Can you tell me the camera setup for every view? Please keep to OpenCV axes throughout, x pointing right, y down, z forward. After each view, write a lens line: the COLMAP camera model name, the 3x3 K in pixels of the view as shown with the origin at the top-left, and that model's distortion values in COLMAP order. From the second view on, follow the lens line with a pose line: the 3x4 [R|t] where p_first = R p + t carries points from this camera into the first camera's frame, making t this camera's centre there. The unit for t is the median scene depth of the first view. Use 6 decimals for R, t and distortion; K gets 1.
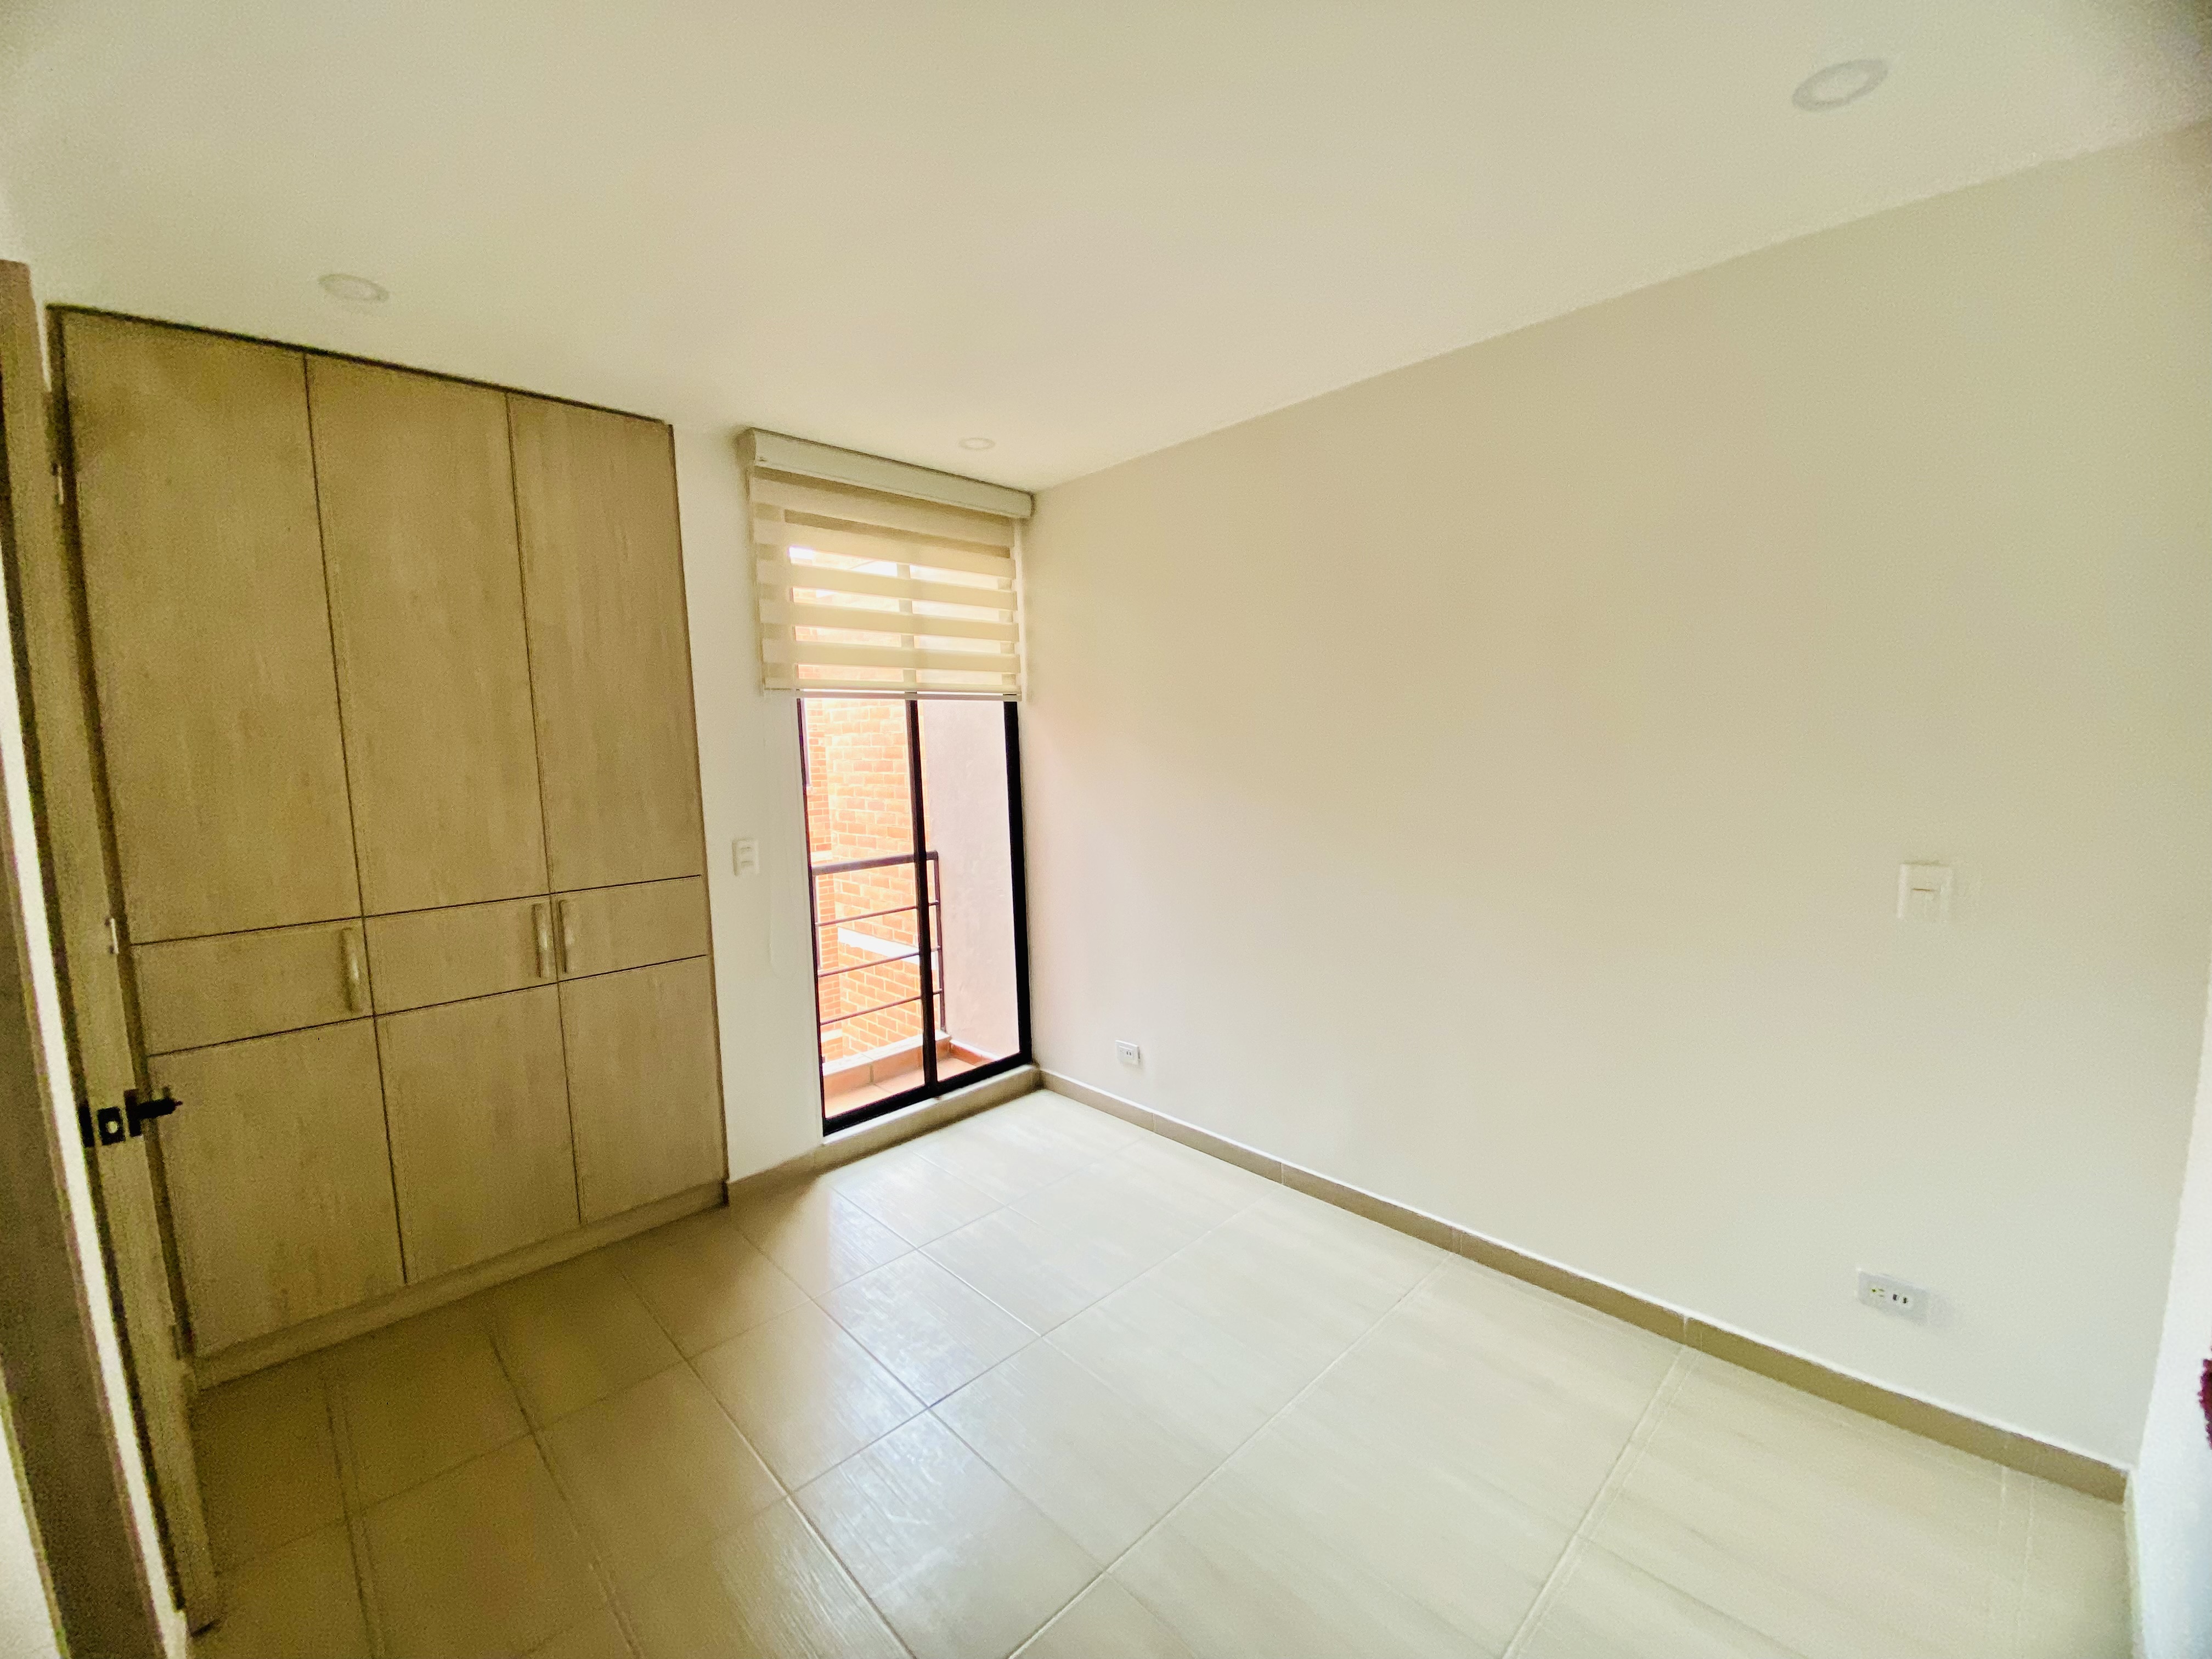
lens RADIAL K [[842.5, 0, 1107.6], [0, 842.5, 837.1], [0, 0, 1]] dist [-0.006161, -0.002305]
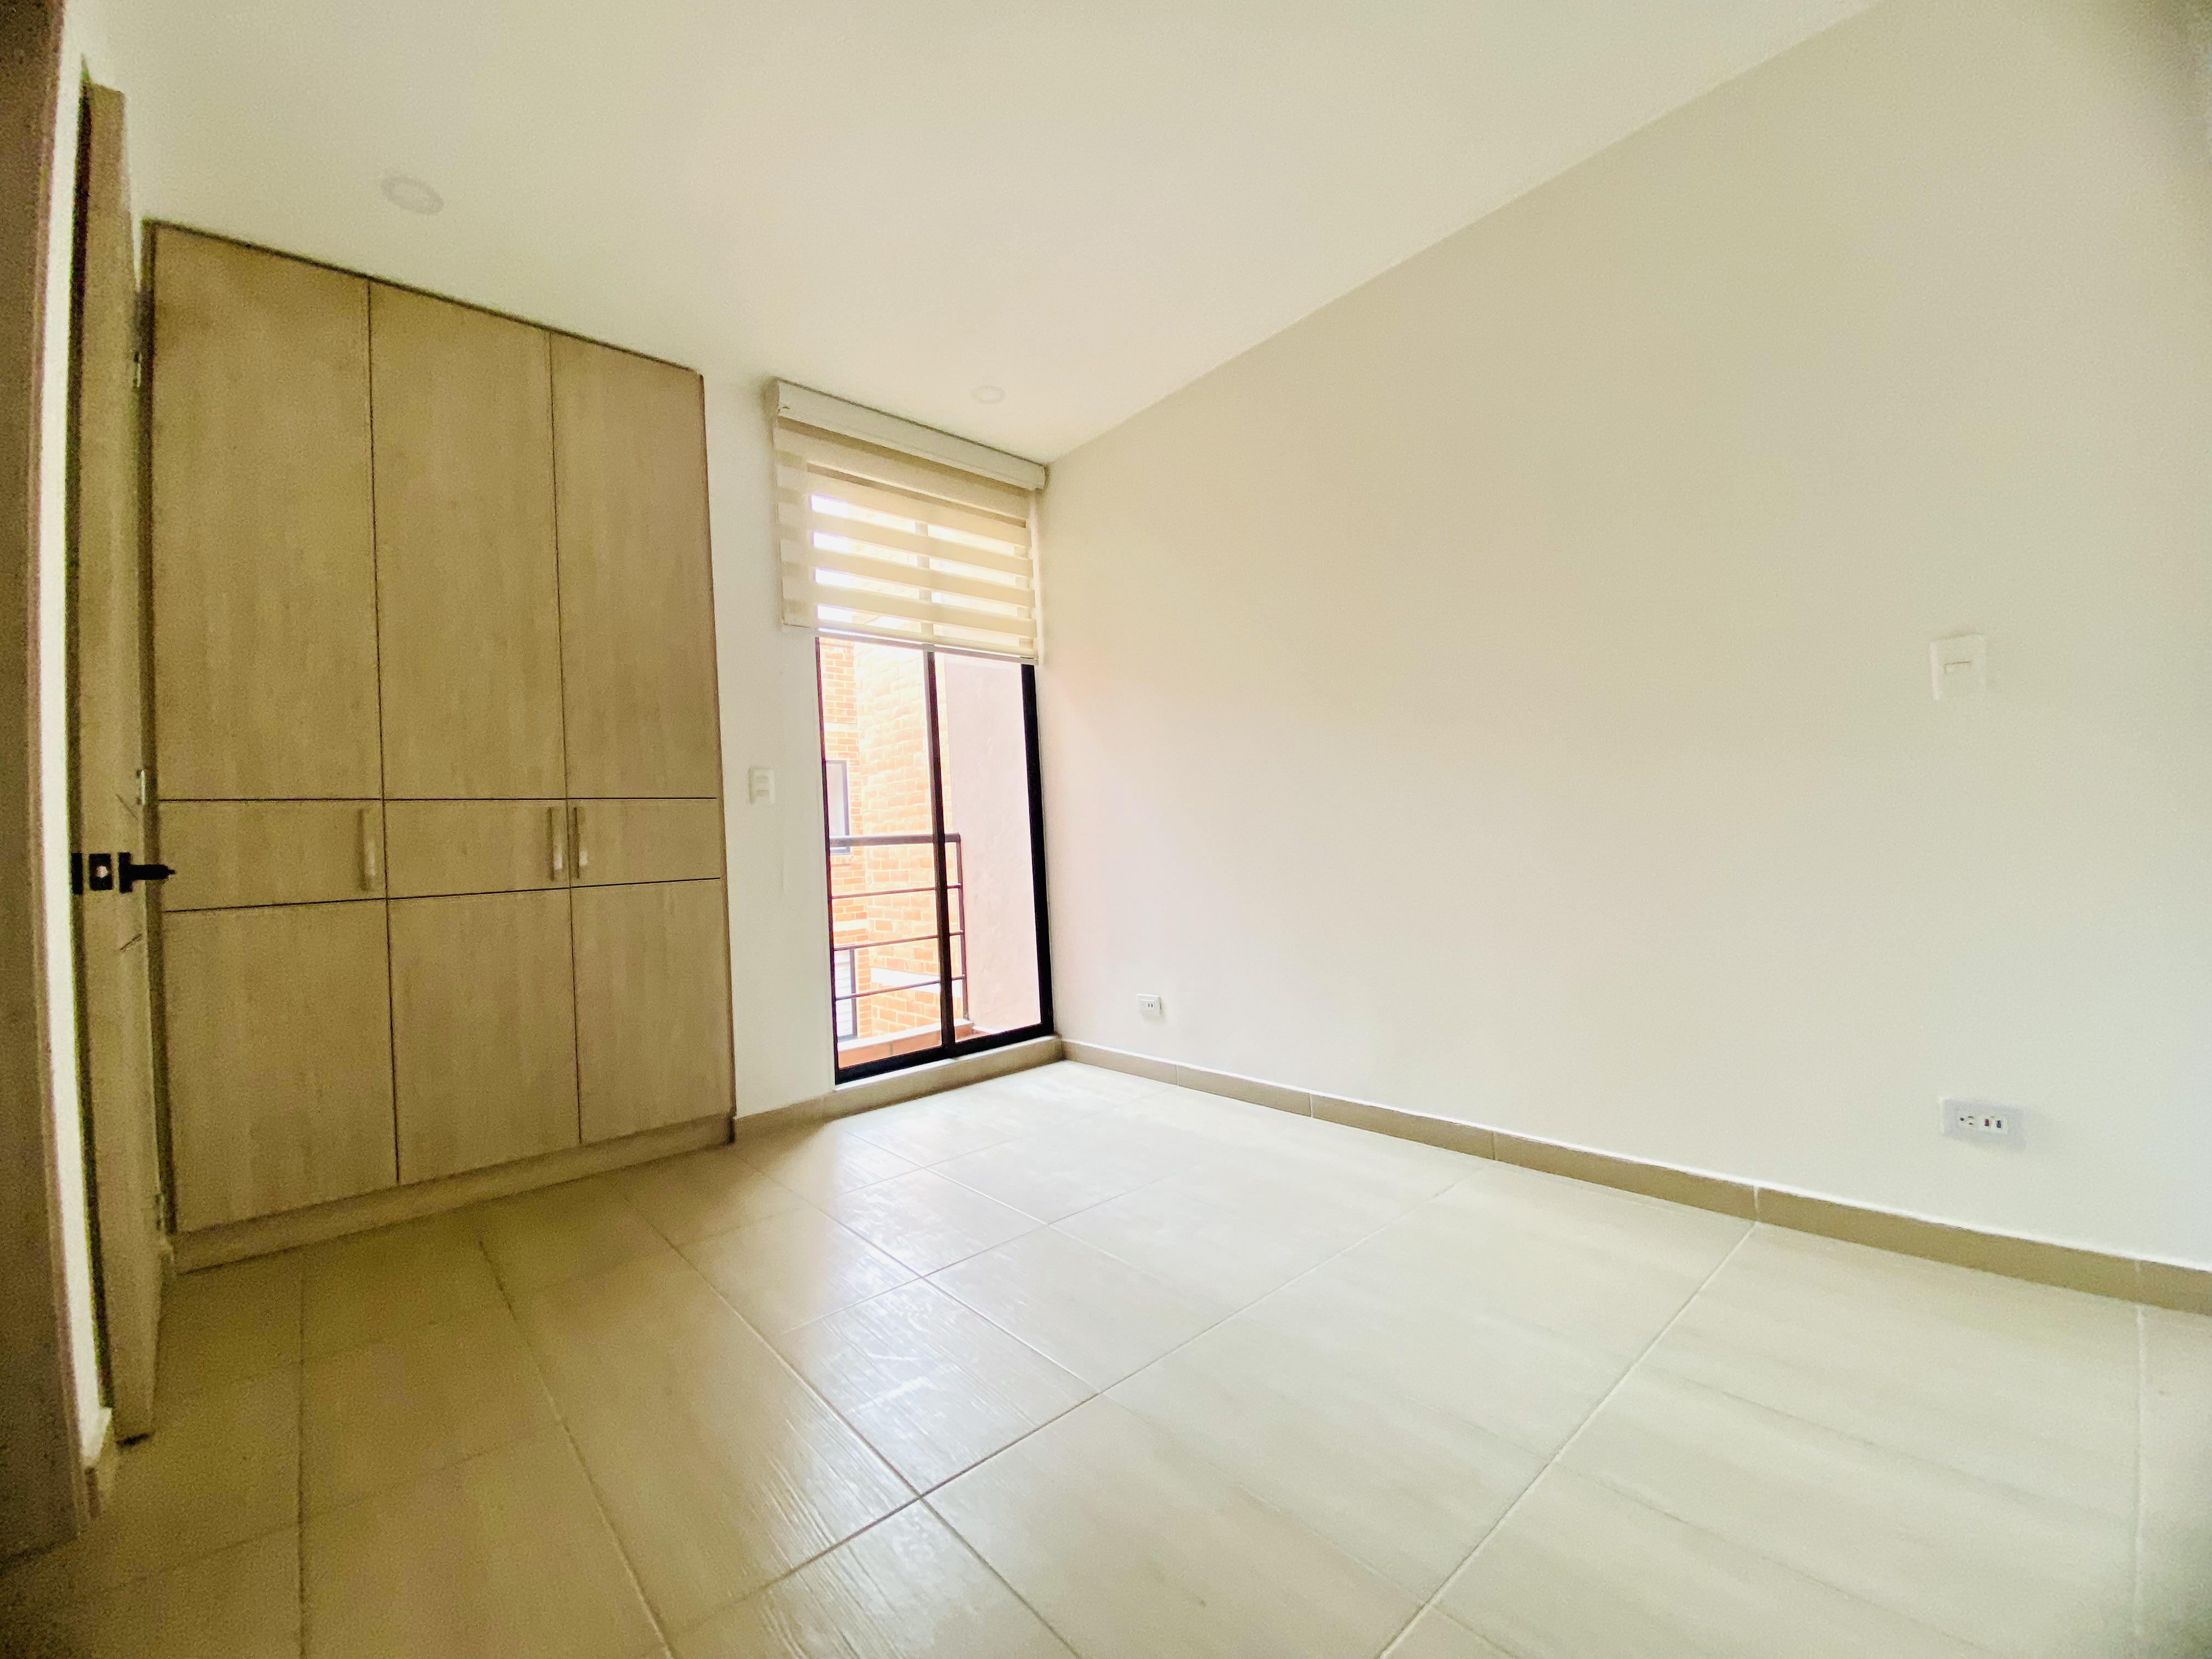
lens RADIAL K [[842.5, 0, 1111.5], [0, 842.5, 832.8], [0, 0, 1]] dist [-0.006161, -0.002305]
pose [[0.998831, -0.023266, -0.042371, 0.038970], [0.018512, 0.993833, -0.109329, 0.247158], [0.044654, 0.108417, 0.993102, 0.027212]]
